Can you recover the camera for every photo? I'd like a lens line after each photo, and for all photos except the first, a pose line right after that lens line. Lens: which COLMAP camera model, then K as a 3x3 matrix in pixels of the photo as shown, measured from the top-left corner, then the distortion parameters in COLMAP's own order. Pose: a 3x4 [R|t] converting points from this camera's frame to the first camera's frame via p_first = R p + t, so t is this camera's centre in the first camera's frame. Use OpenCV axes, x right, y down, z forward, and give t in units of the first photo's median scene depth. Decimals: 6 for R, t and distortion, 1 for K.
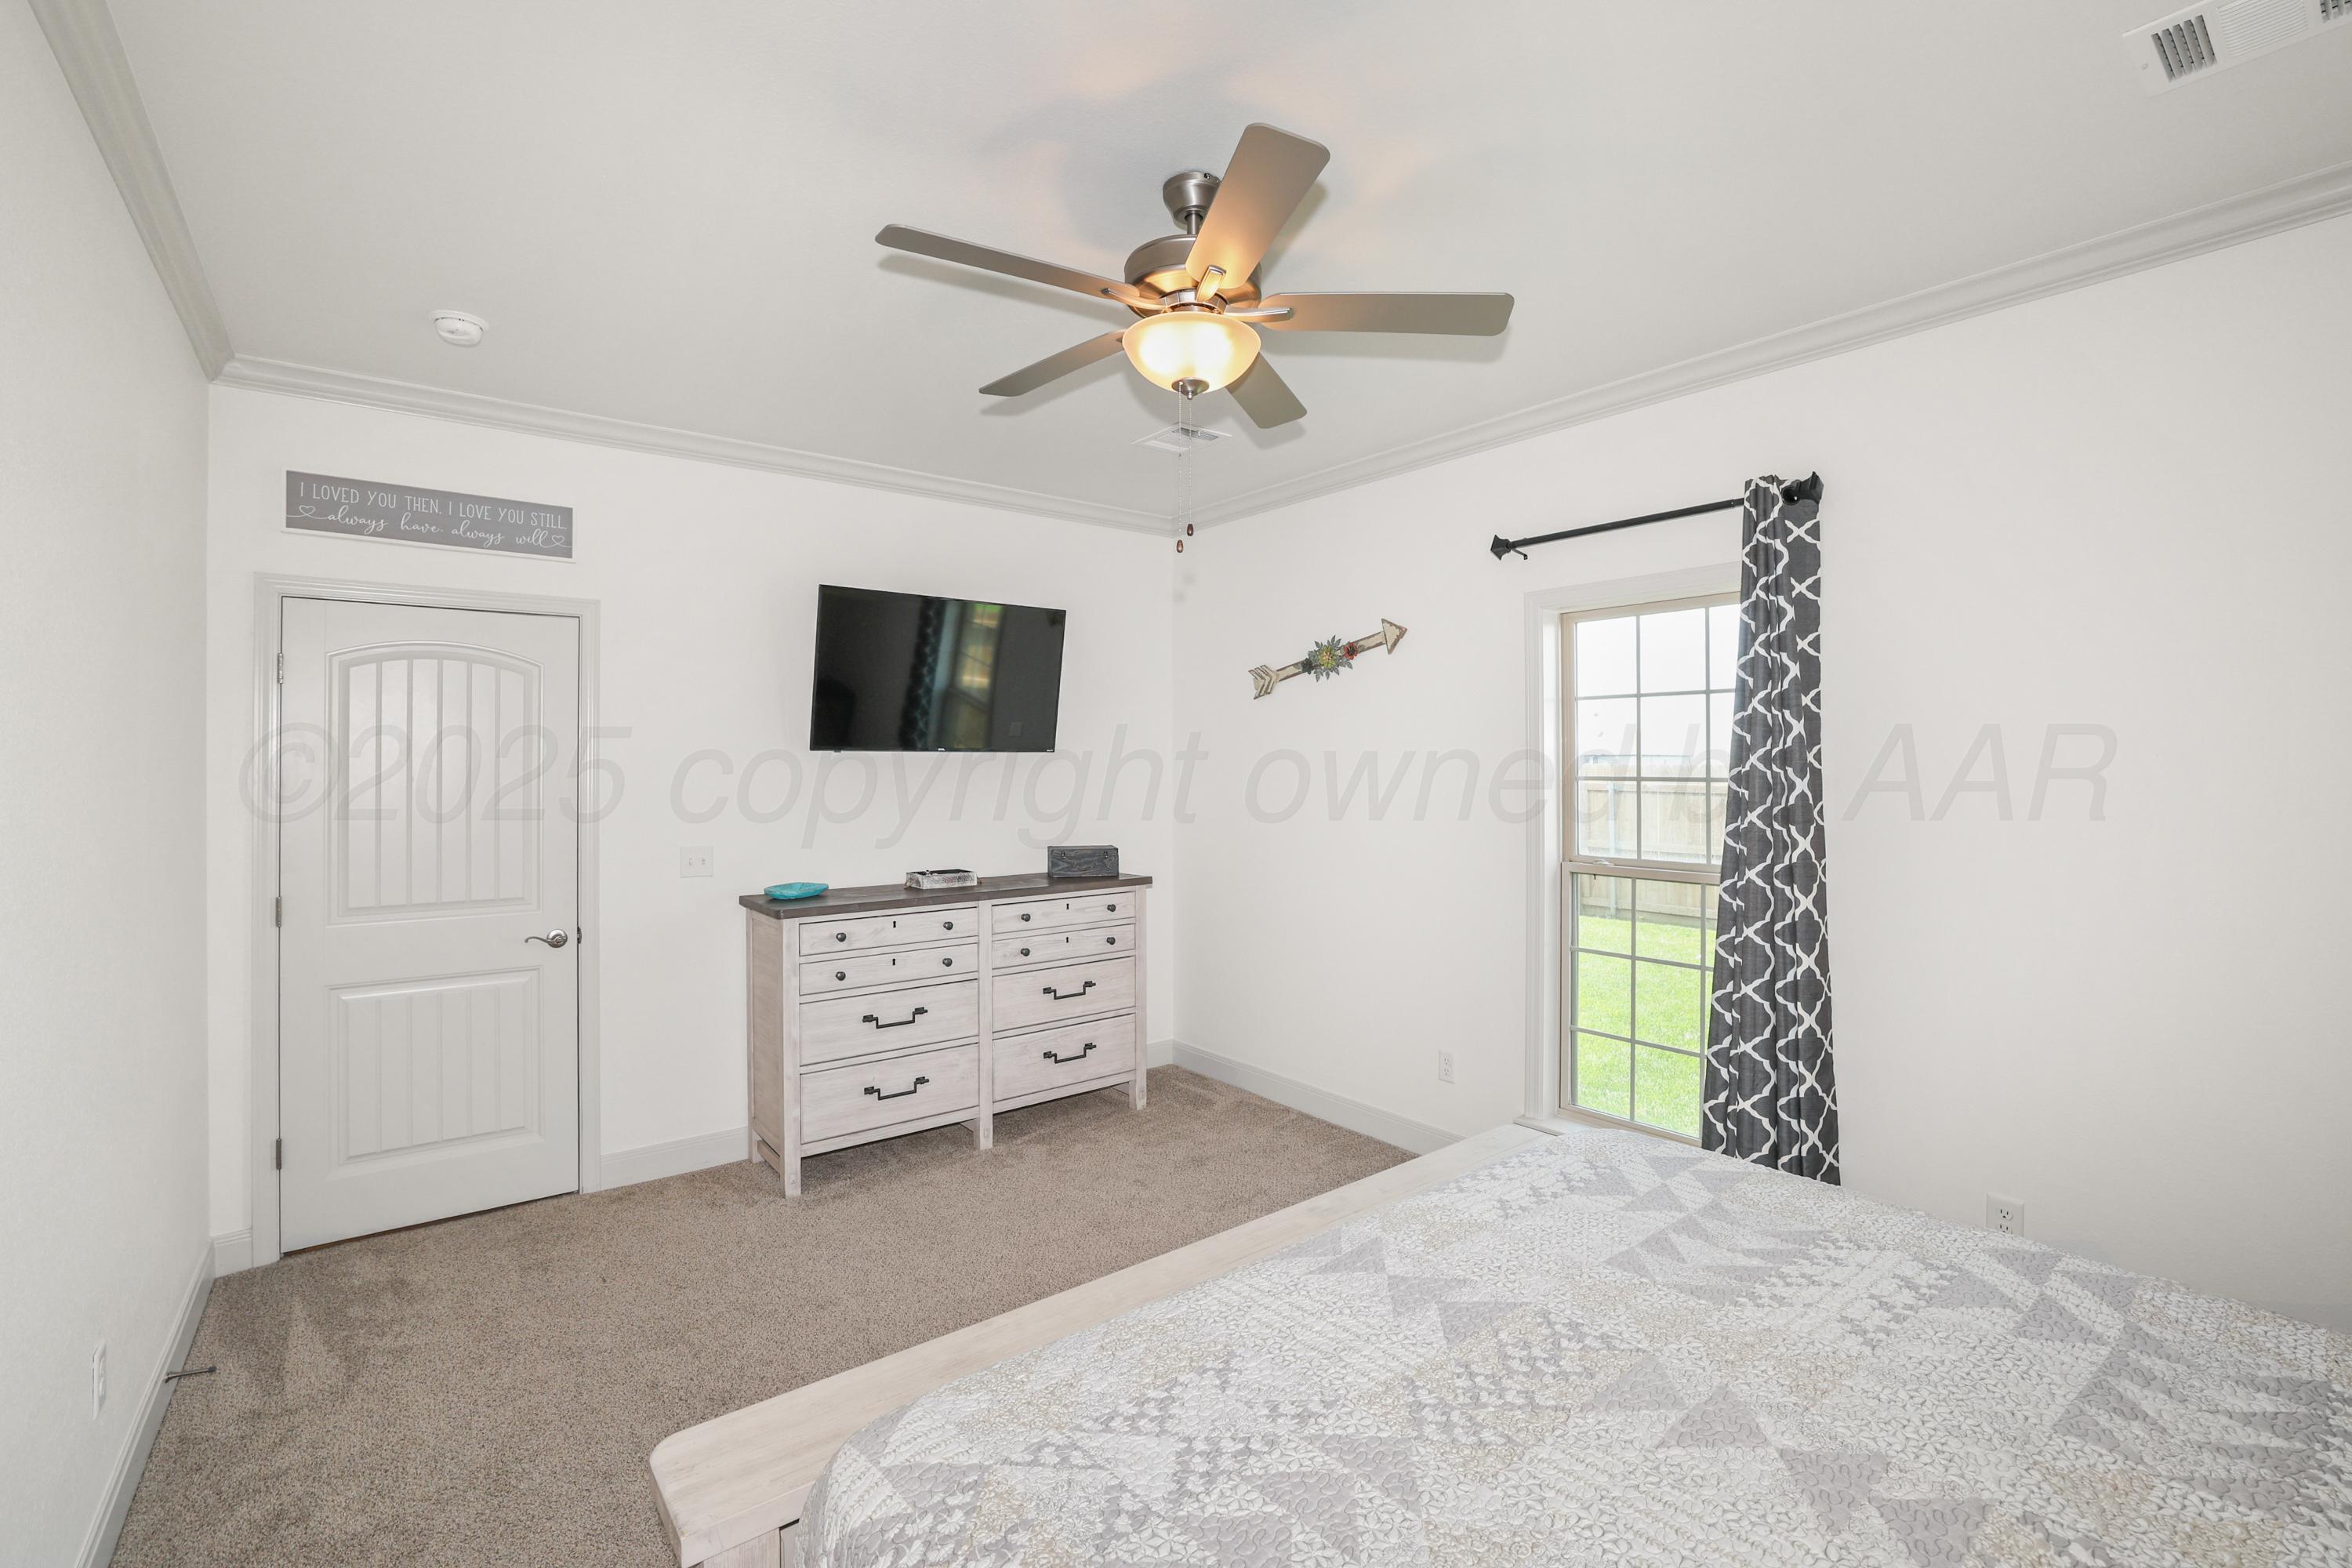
lens RADIAL K [[1057.0, 0, 1185.6], [0, 1057.0, 770.4], [0, 0, 1]] dist [-0.021181, 0.001461]
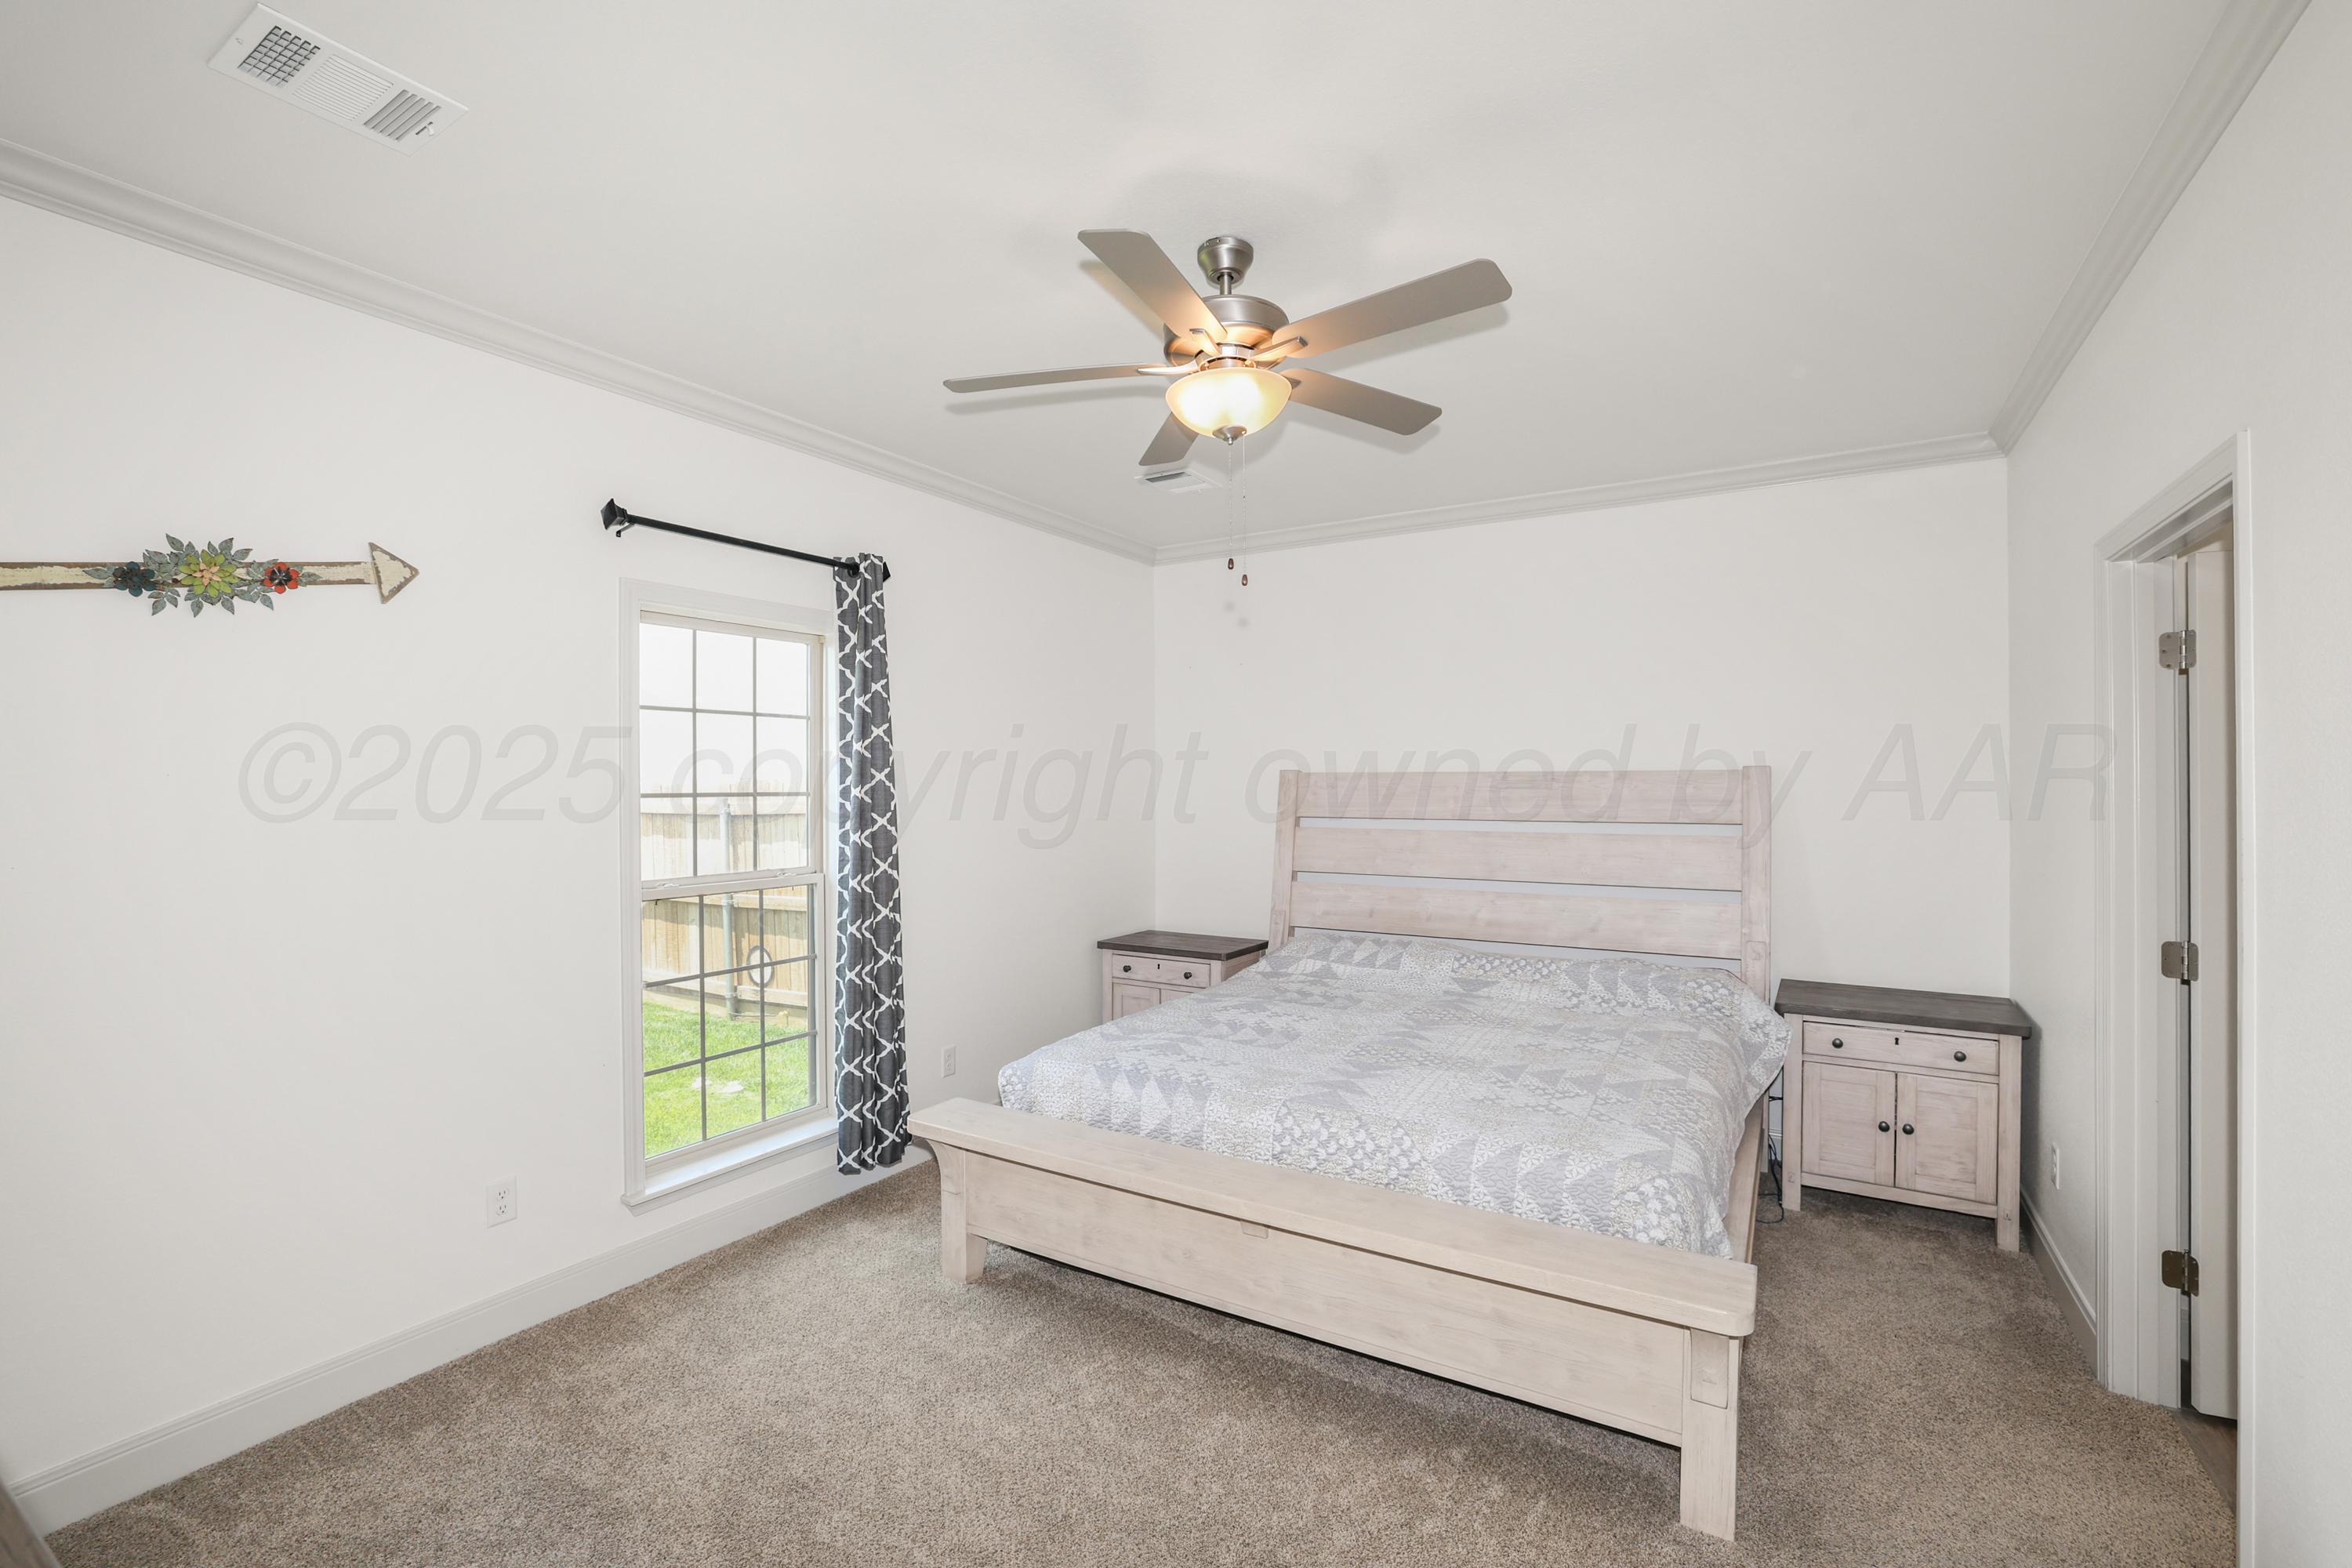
lens RADIAL K [[1057.0, 0, 1183.5], [0, 1057.0, 782.1], [0, 0, 1]] dist [-0.021181, 0.001461]
pose [[-0.353286, 0.008263, 0.935479, -0.632579], [0.013453, 0.999902, -0.003752, 0.004726], [-0.935419, 0.011259, -0.353363, 0.898837]]
